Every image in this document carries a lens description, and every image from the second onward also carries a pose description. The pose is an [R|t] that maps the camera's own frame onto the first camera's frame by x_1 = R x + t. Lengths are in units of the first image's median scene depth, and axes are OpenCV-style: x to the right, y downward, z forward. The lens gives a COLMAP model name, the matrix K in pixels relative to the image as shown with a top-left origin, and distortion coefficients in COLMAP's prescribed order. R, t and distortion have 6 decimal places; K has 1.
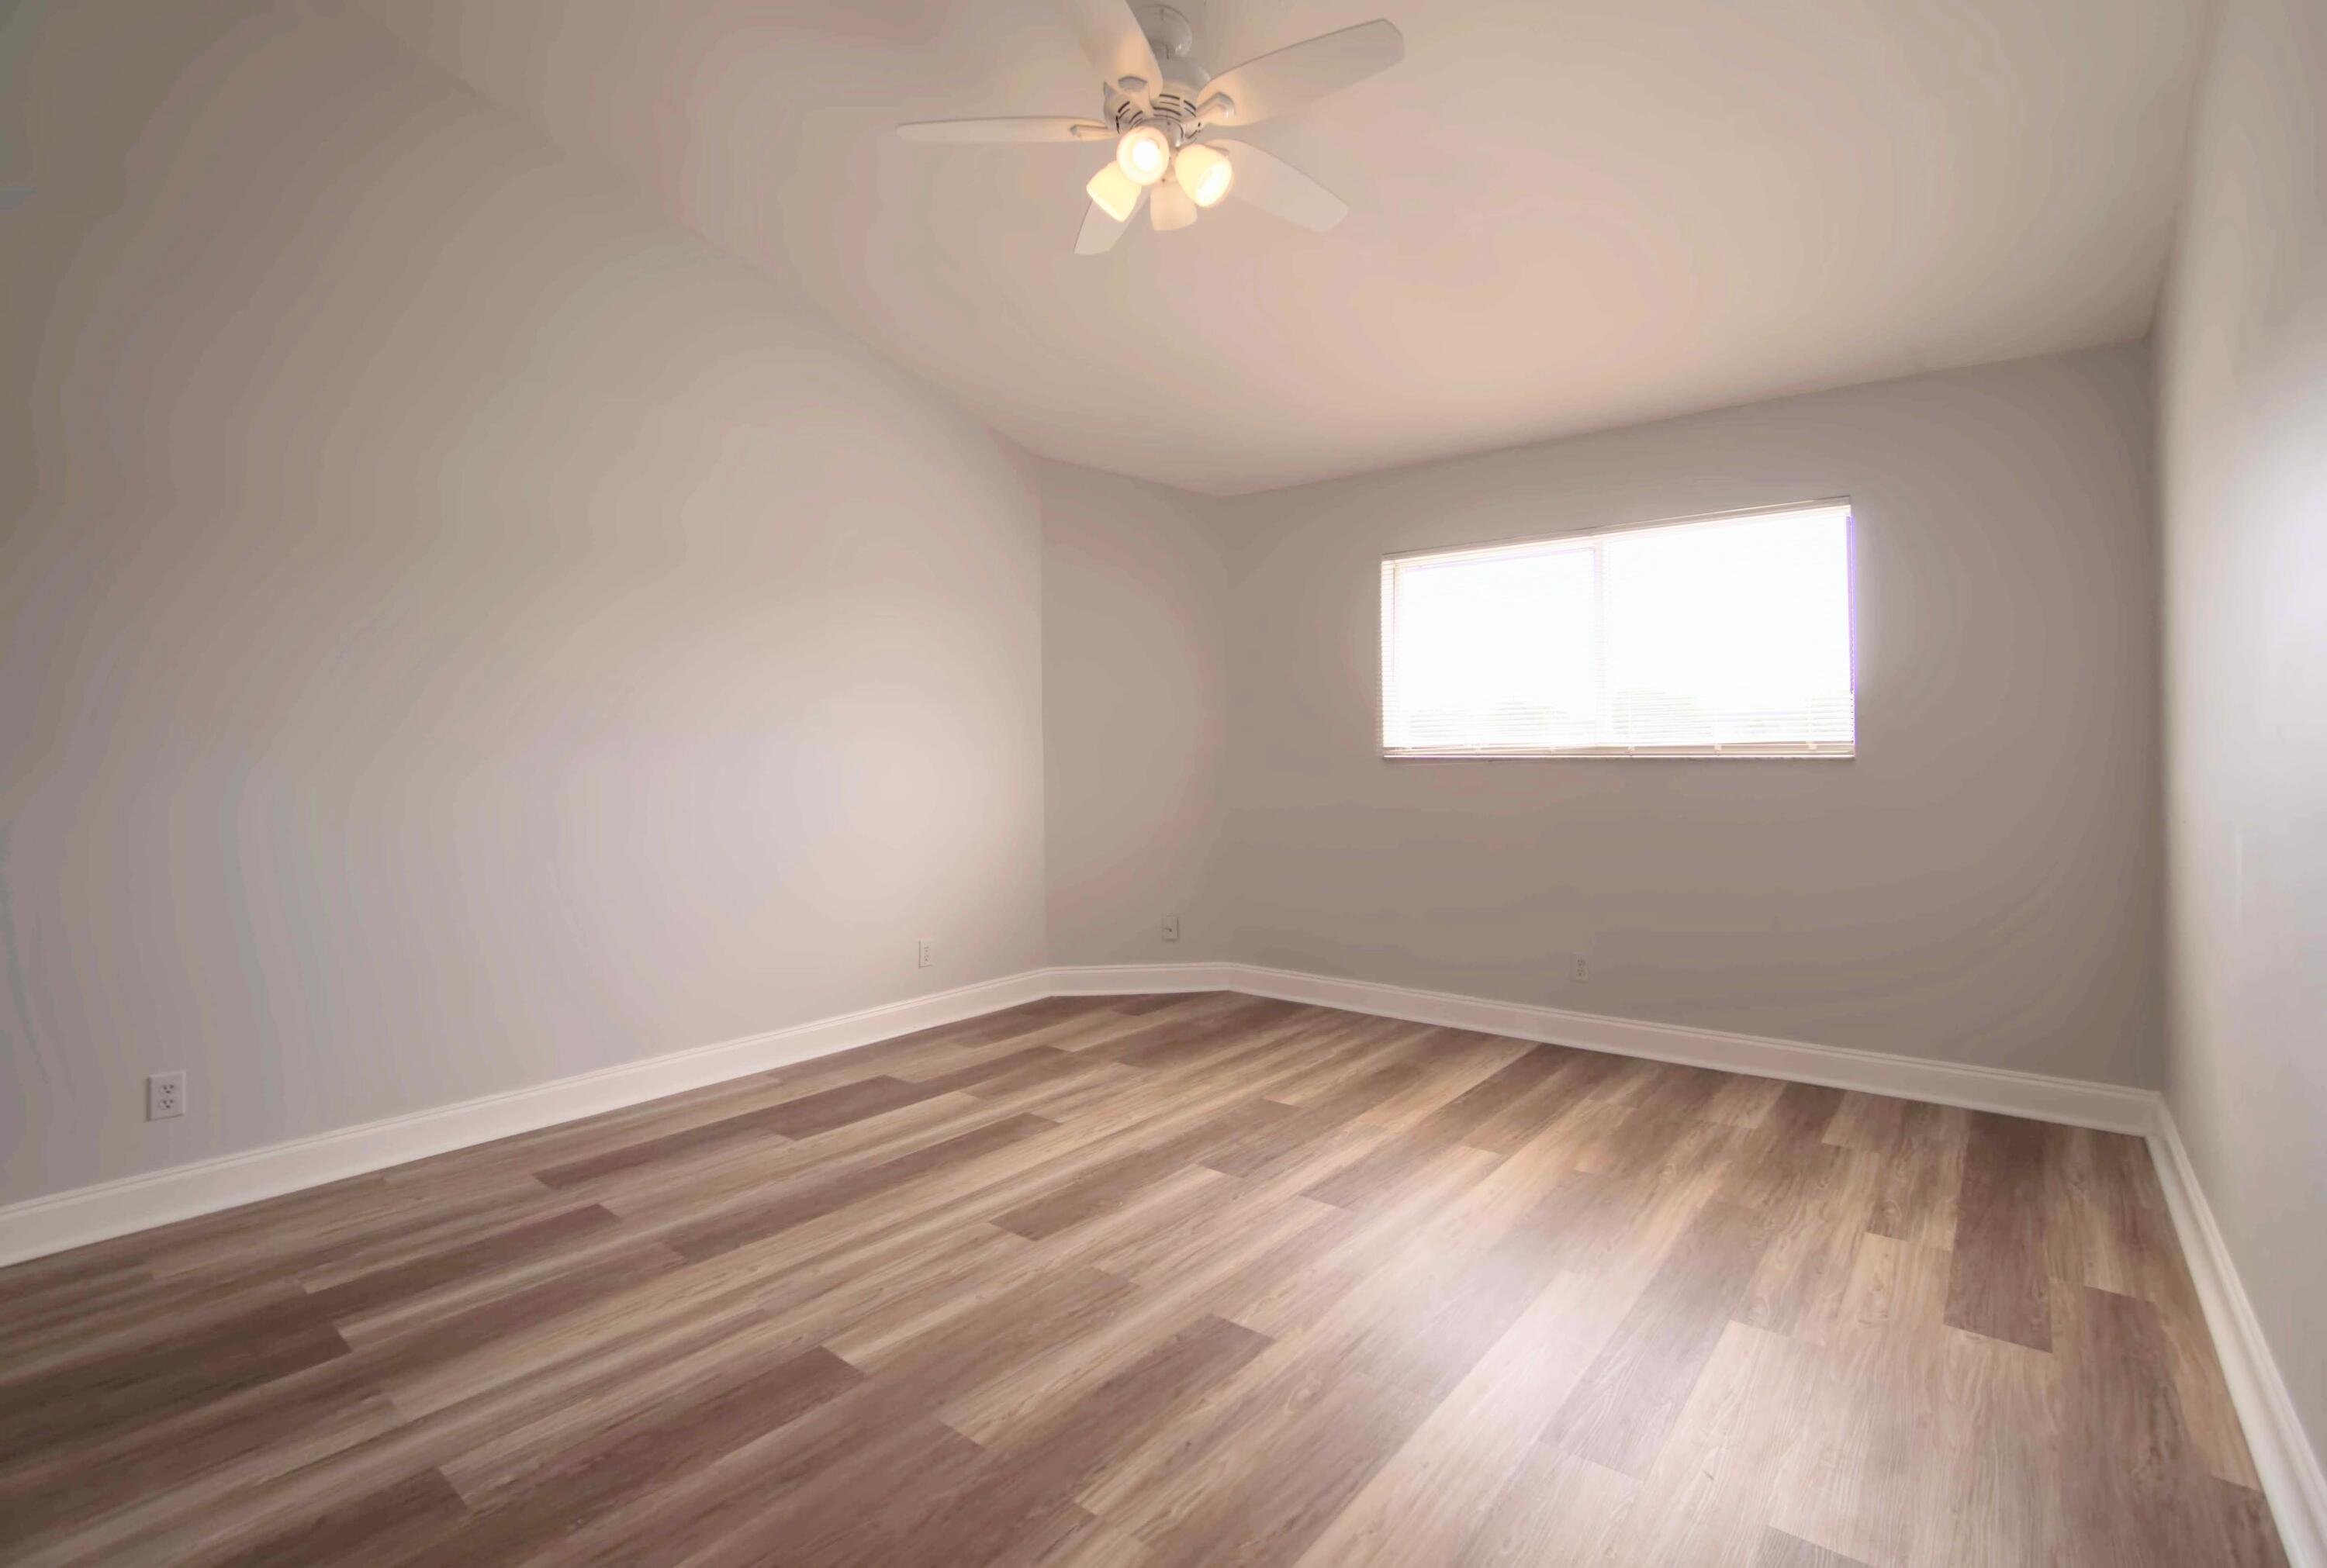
lens RADIAL K [[1012.1, 0, 1163.5], [0, 1012.1, 784.0], [0, 0, 1]] dist [-0.035802, 0.000366]
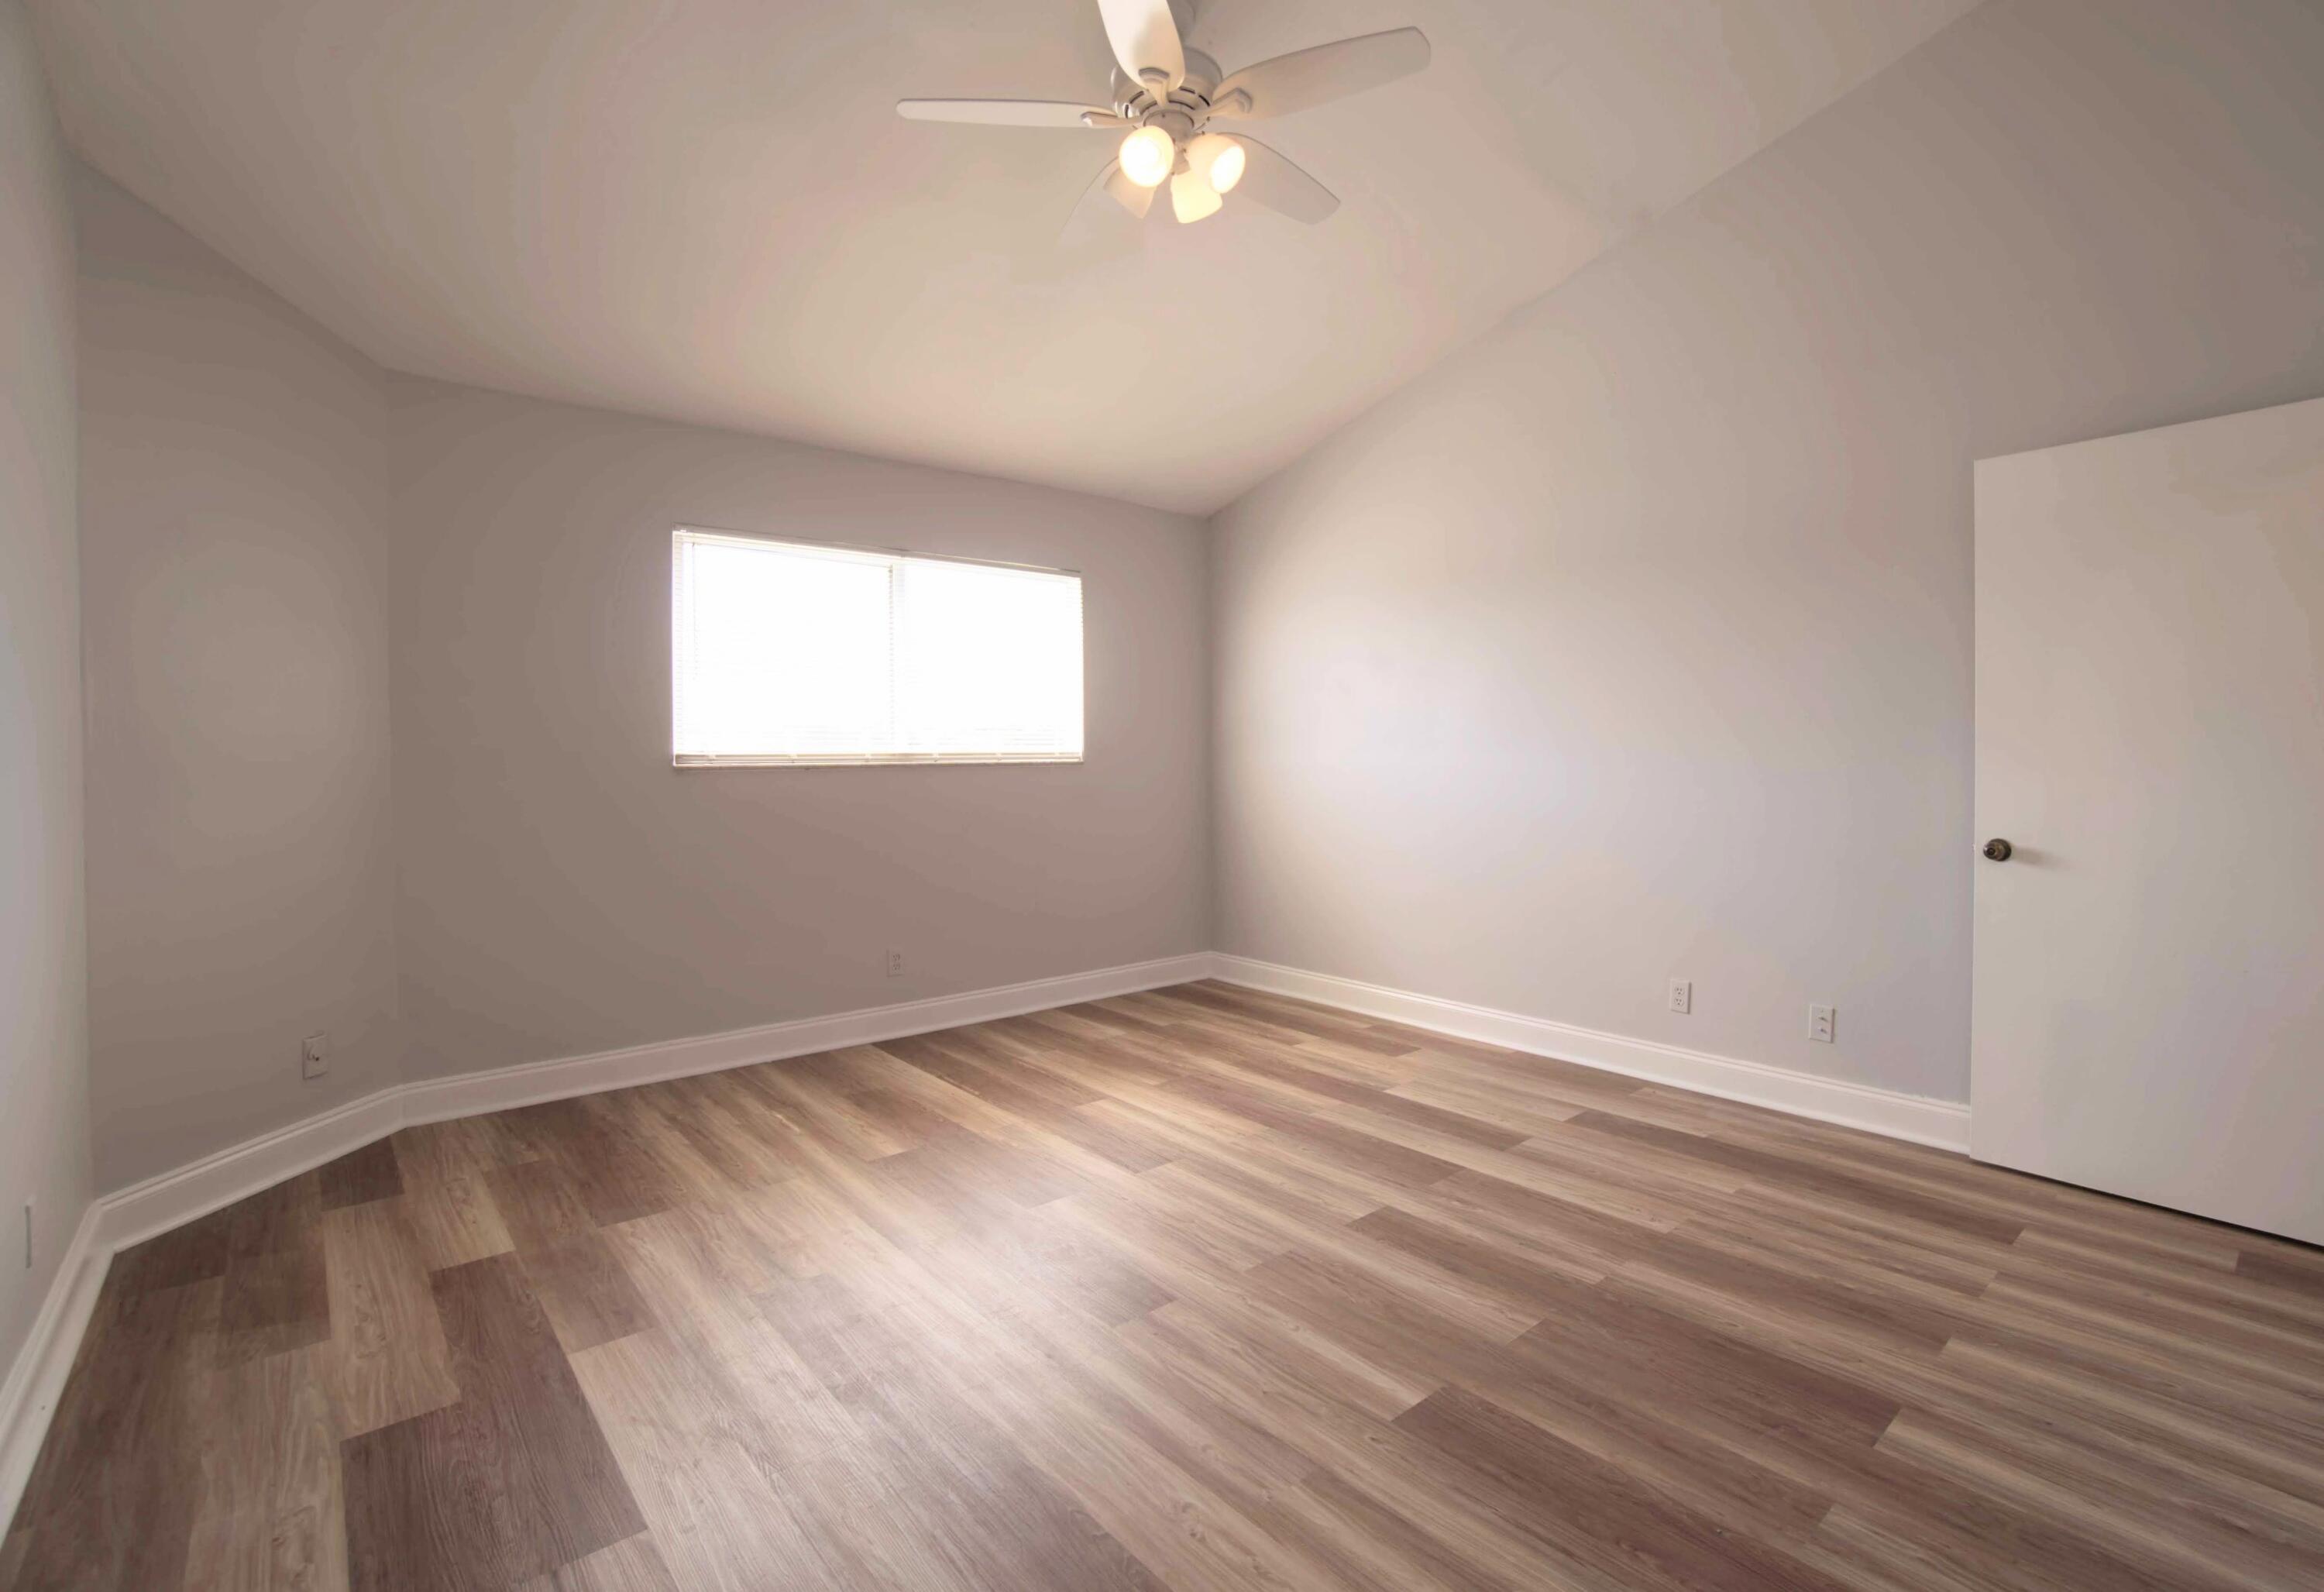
lens RADIAL K [[1076.8, 0, 1162.0], [0, 1076.8, 796.0], [0, 0, 1]] dist [-0.039285, 0.000225]
pose [[0.191238, -0.028041, 0.981143, -0.795645], [0.032167, 0.999234, 0.022288, -0.011867], [-0.981016, 0.027299, 0.191994, 0.617382]]
